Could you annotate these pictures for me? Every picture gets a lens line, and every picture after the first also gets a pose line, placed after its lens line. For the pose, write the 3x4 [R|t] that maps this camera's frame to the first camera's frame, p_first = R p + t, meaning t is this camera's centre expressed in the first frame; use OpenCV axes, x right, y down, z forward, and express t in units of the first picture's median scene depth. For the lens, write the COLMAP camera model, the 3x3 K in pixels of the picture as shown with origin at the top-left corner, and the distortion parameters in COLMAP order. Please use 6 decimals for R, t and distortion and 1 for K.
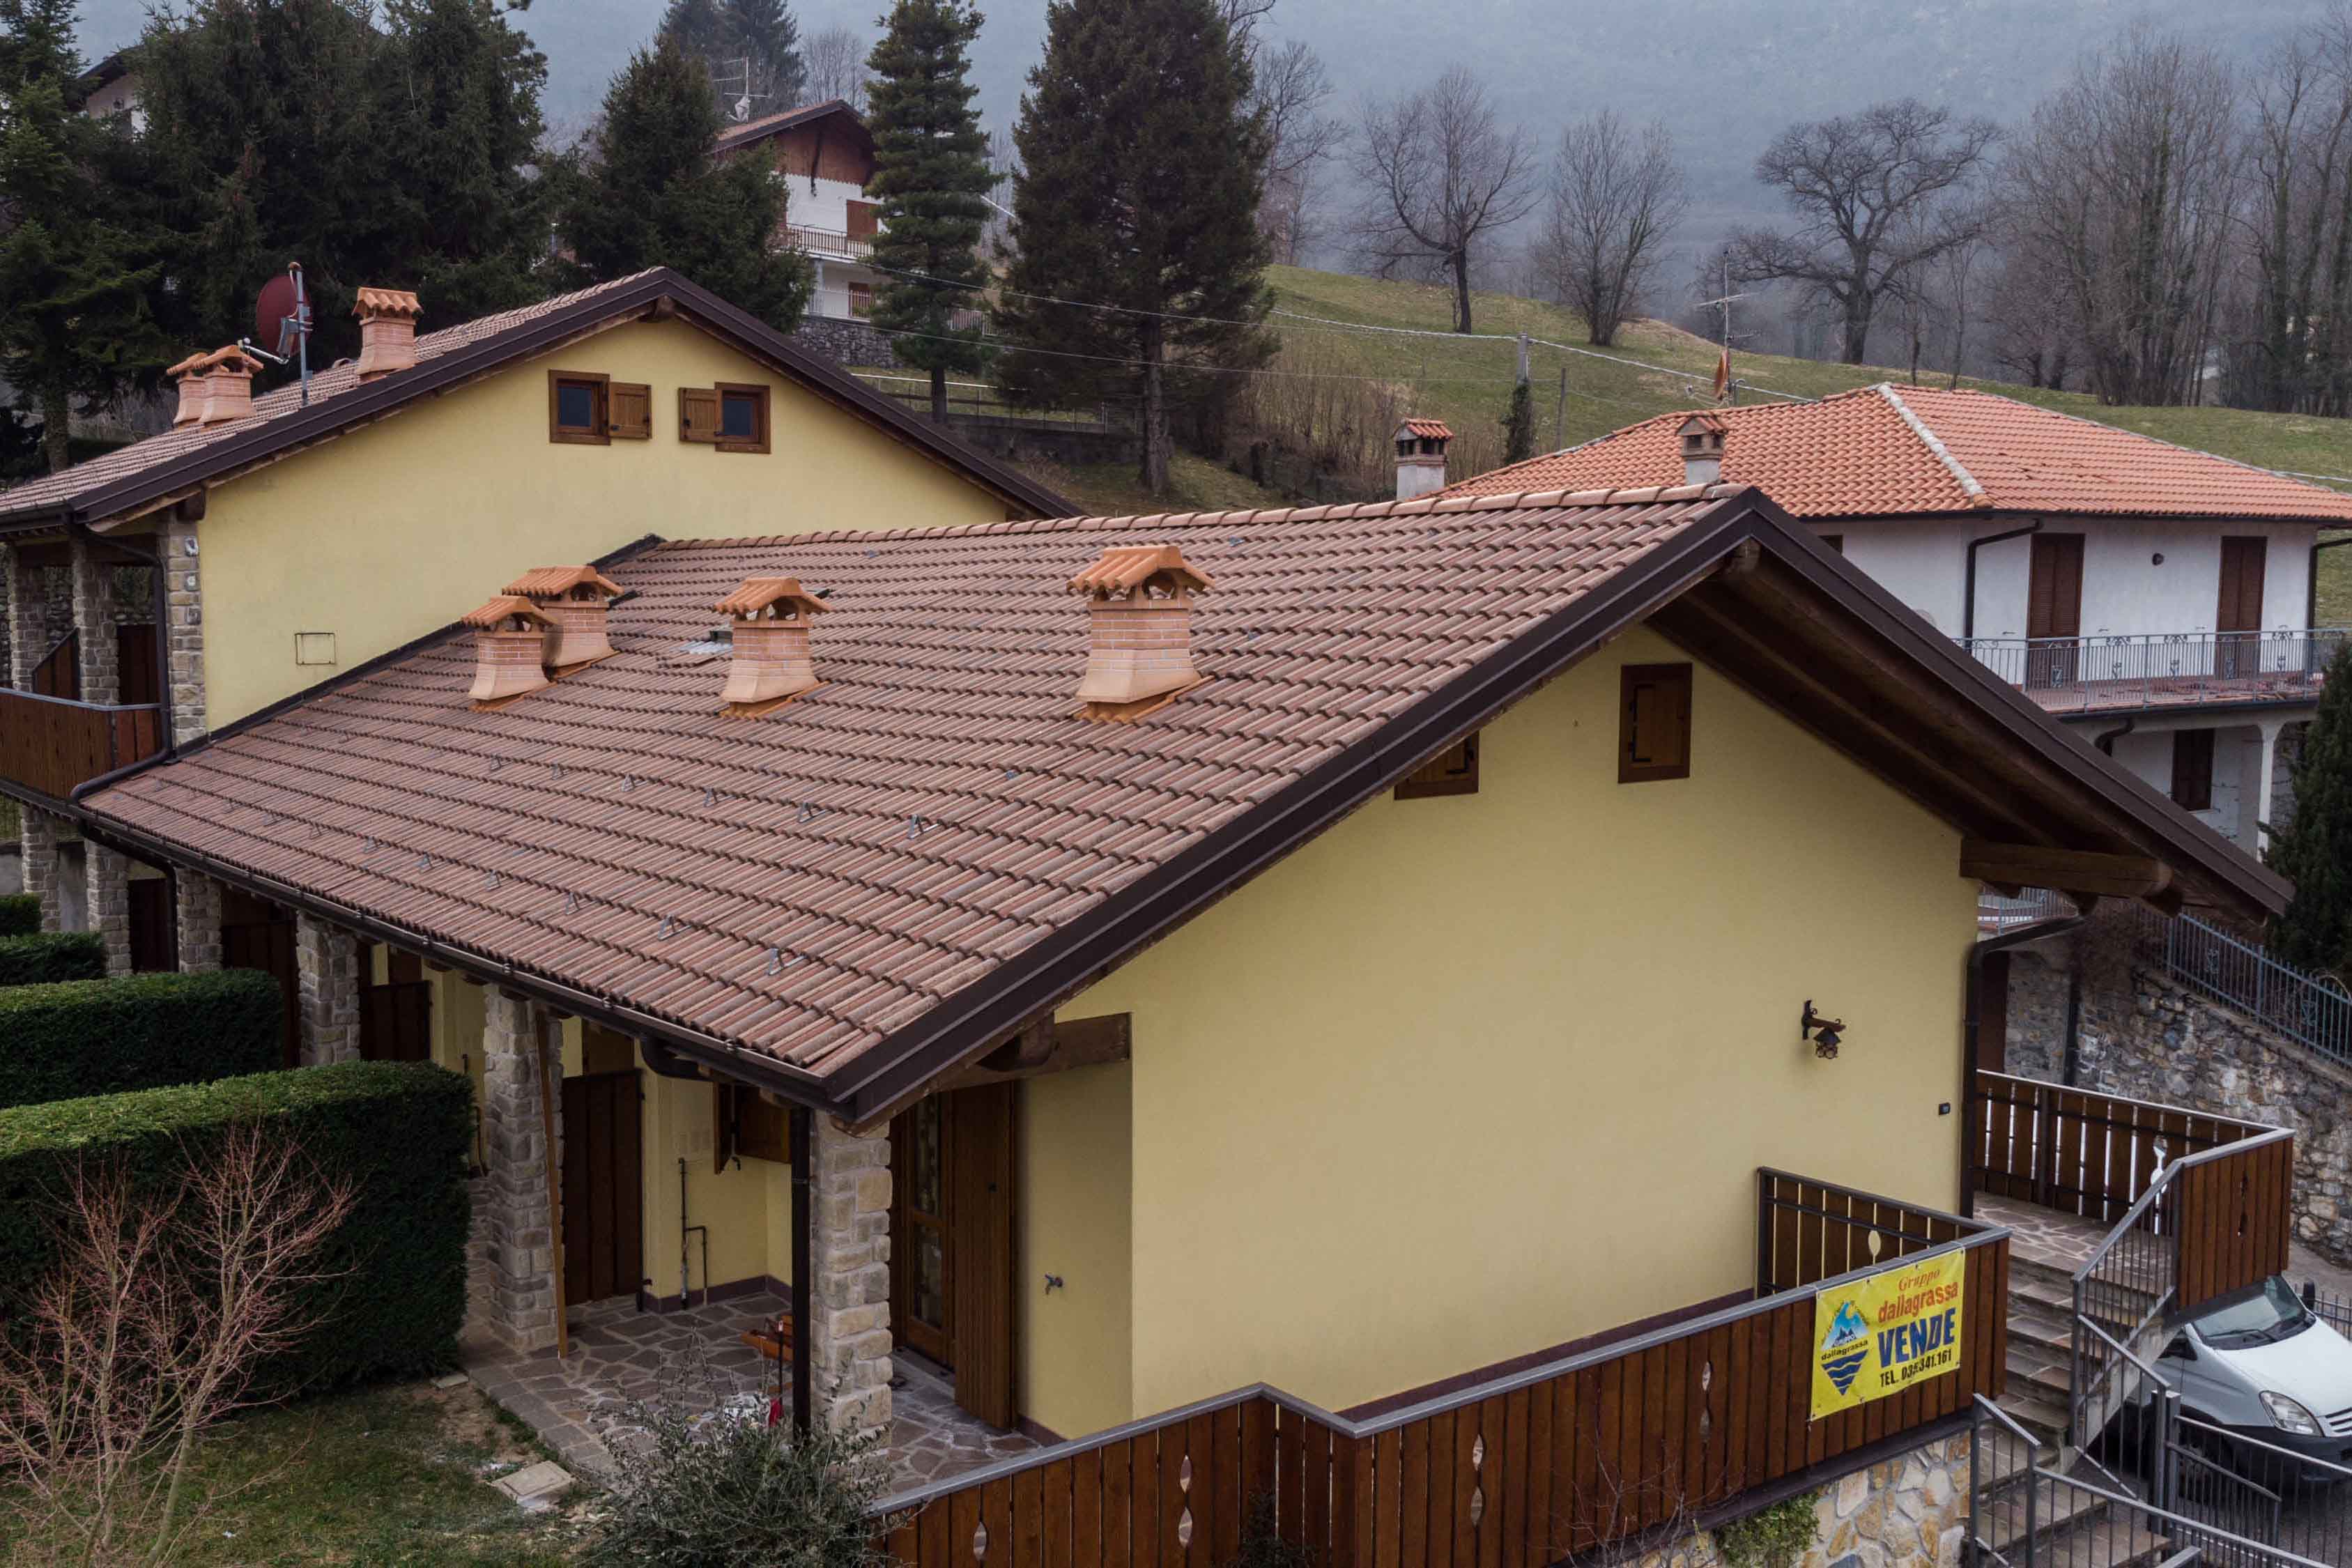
lens RADIAL K [[2073.5, 0, 955.3], [0, 2073.5, 780.2], [0, 0, 1]] dist [0.026750, 0.042607]
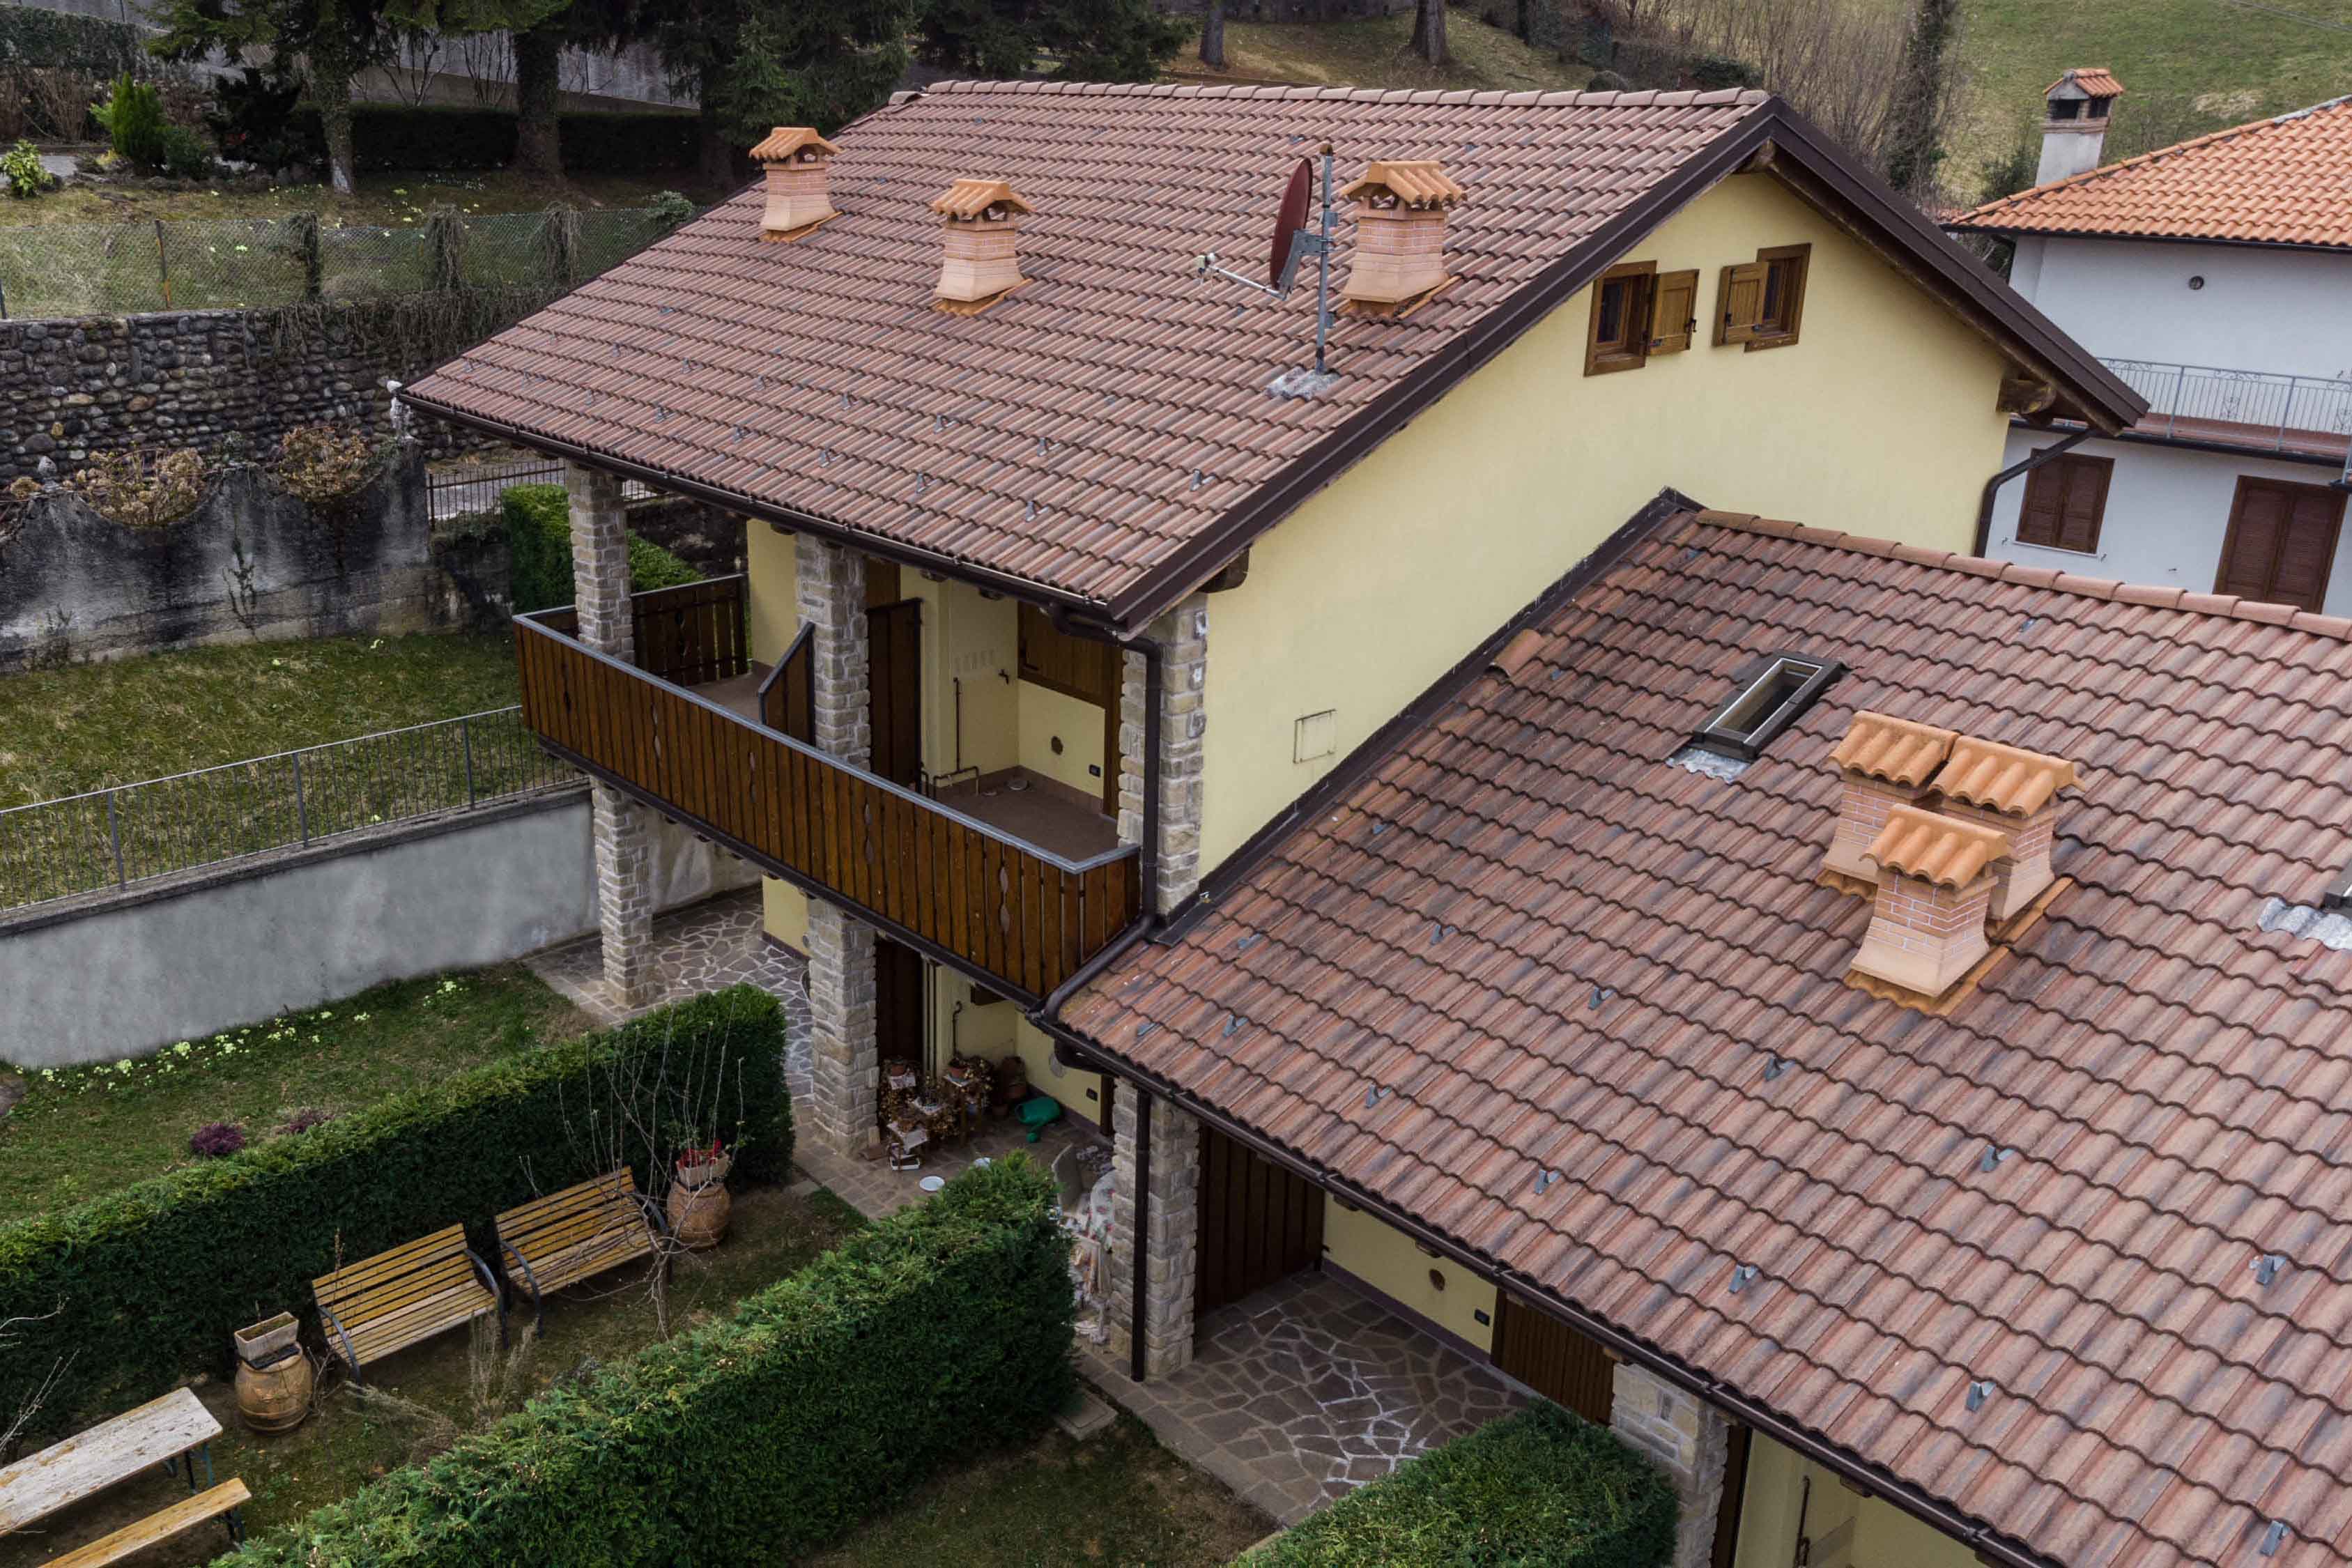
lens RADIAL K [[2073.5, 0, 955.3], [0, 2073.5, 780.2], [0, 0, 1]] dist [0.026750, 0.042607]
pose [[0.998192, -0.022875, 0.055589, -0.516070], [0.008116, 0.967582, 0.252428, -0.245541], [-0.059562, -0.251520, 0.966018, 0.397353]]
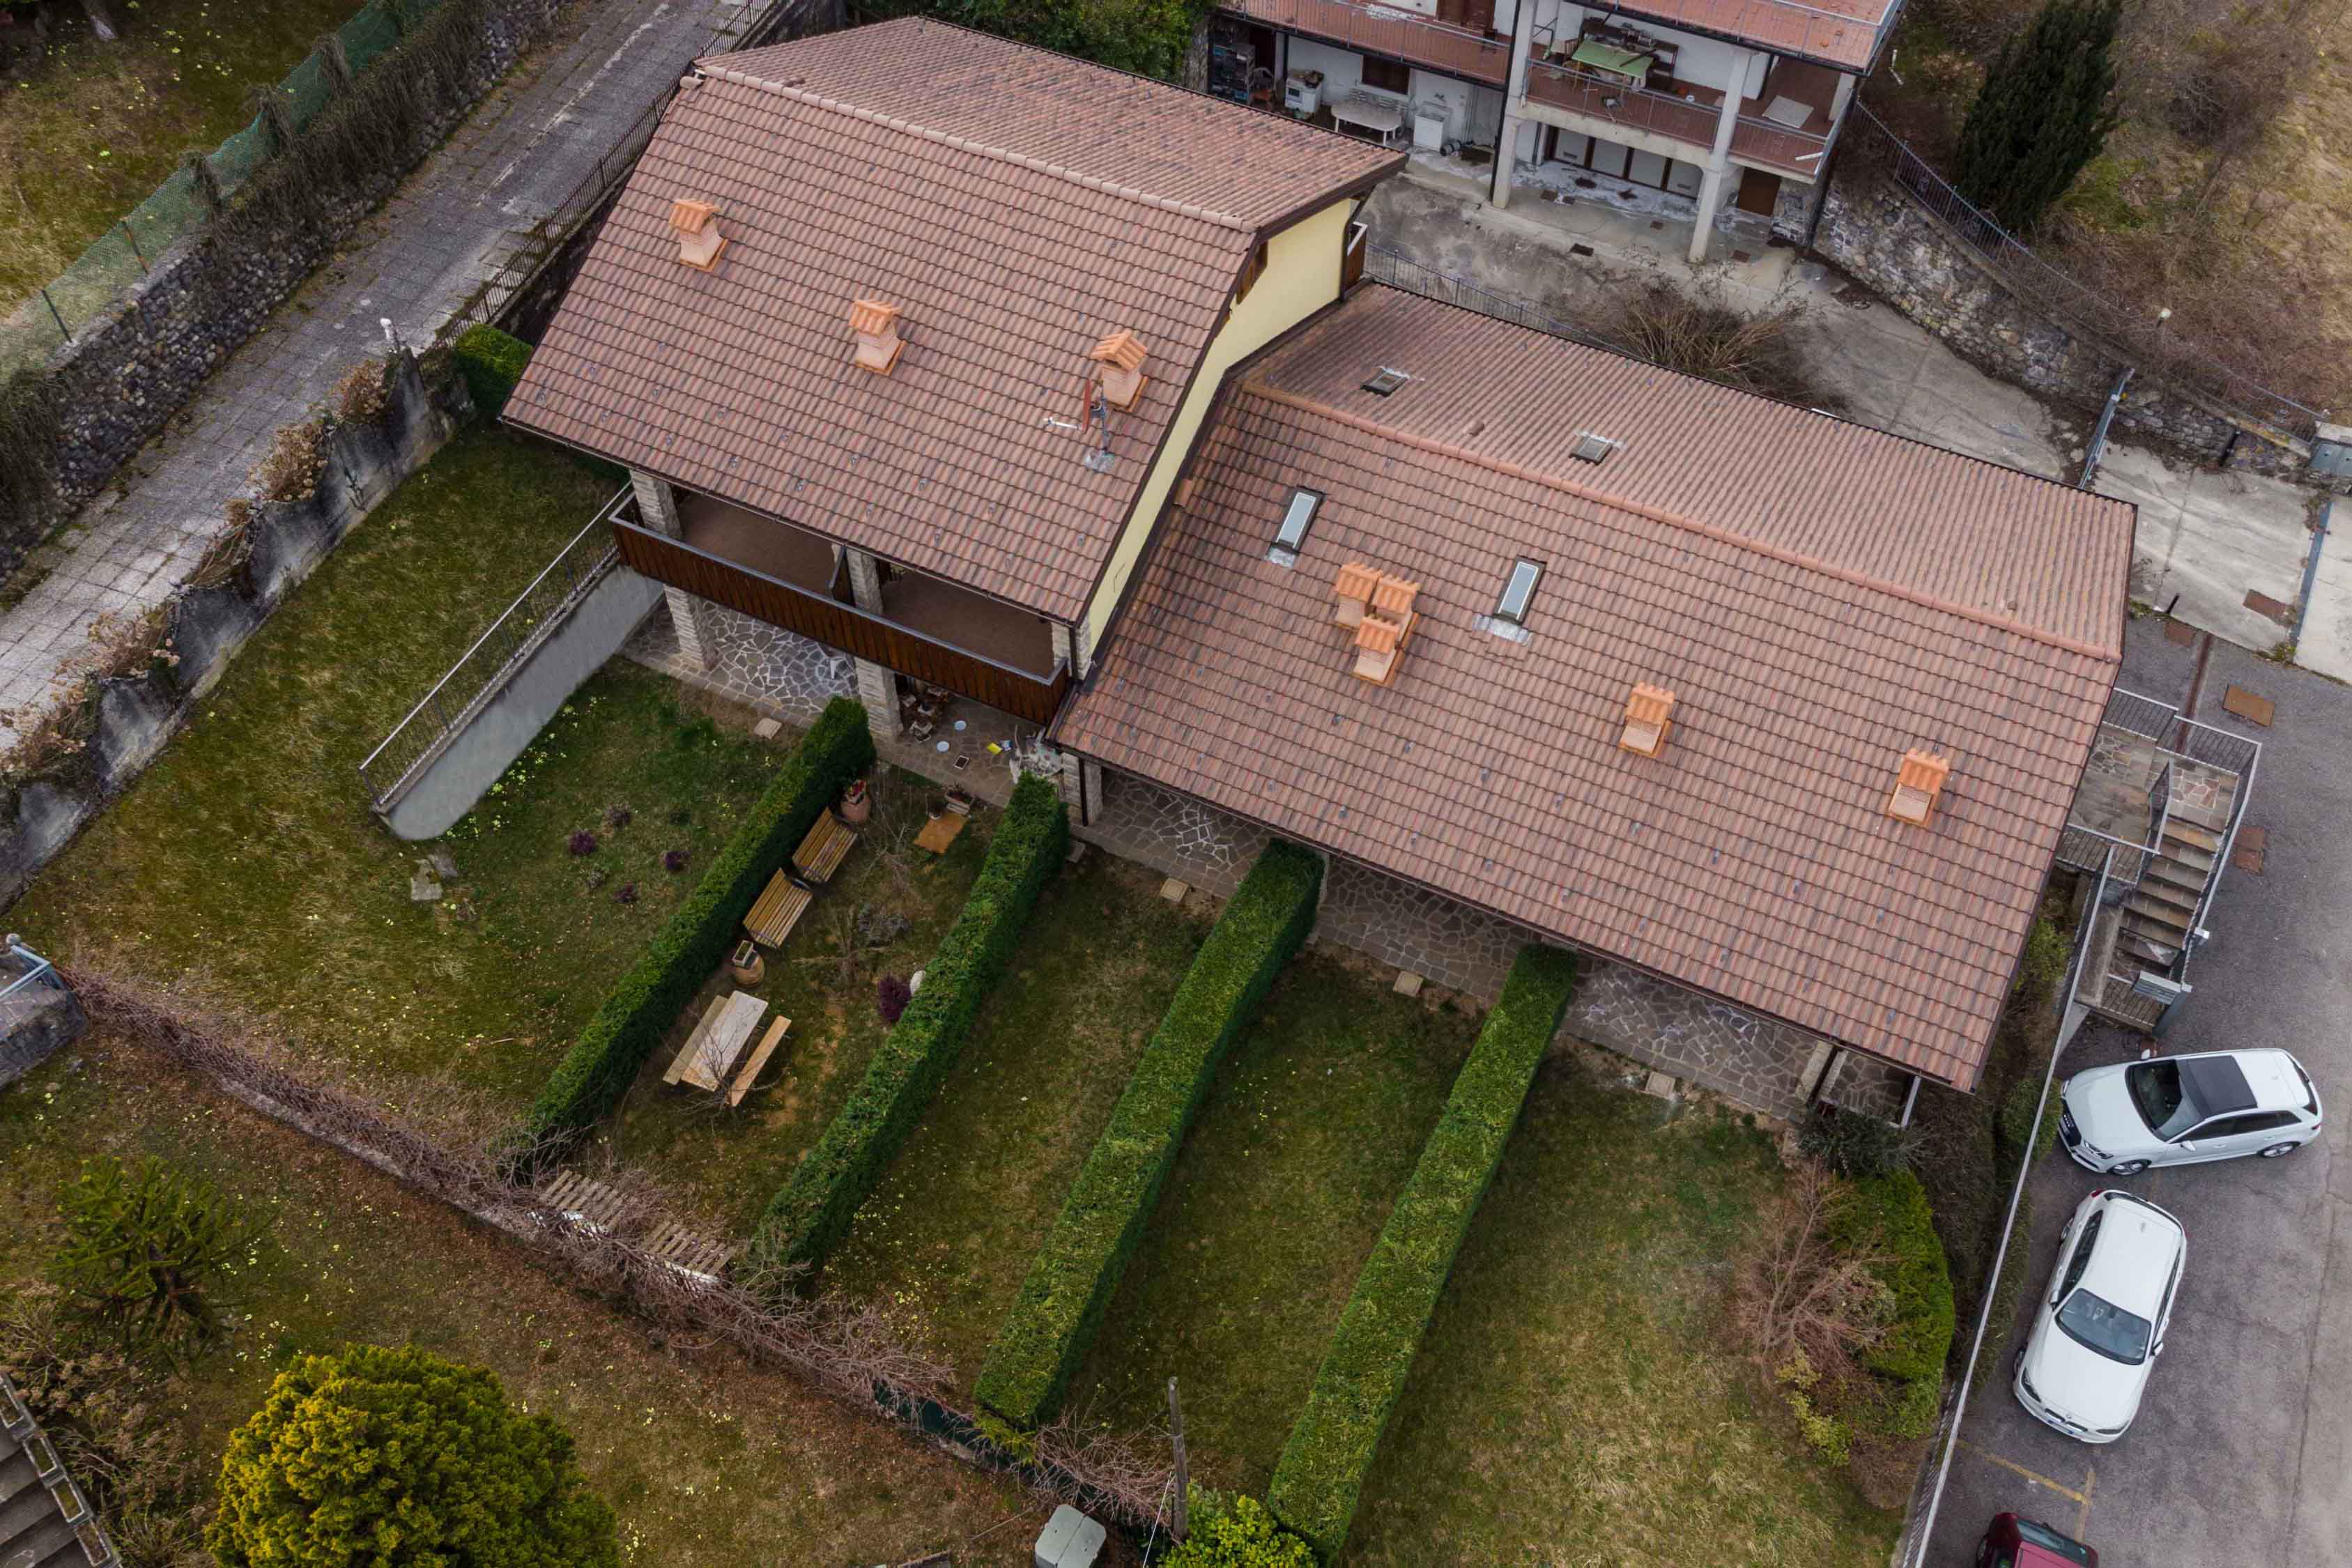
lens RADIAL K [[2109.8, 0, 1176.0], [0, 2109.8, 784.0], [0, 0, 1]] dist [0.033020, 0.013468]
pose [[0.866591, -0.389502, 0.311943, -0.906666], [0.038986, 0.676045, 0.735828, -1.220533], [-0.497494, -0.625501, 0.601040, -0.043921]]
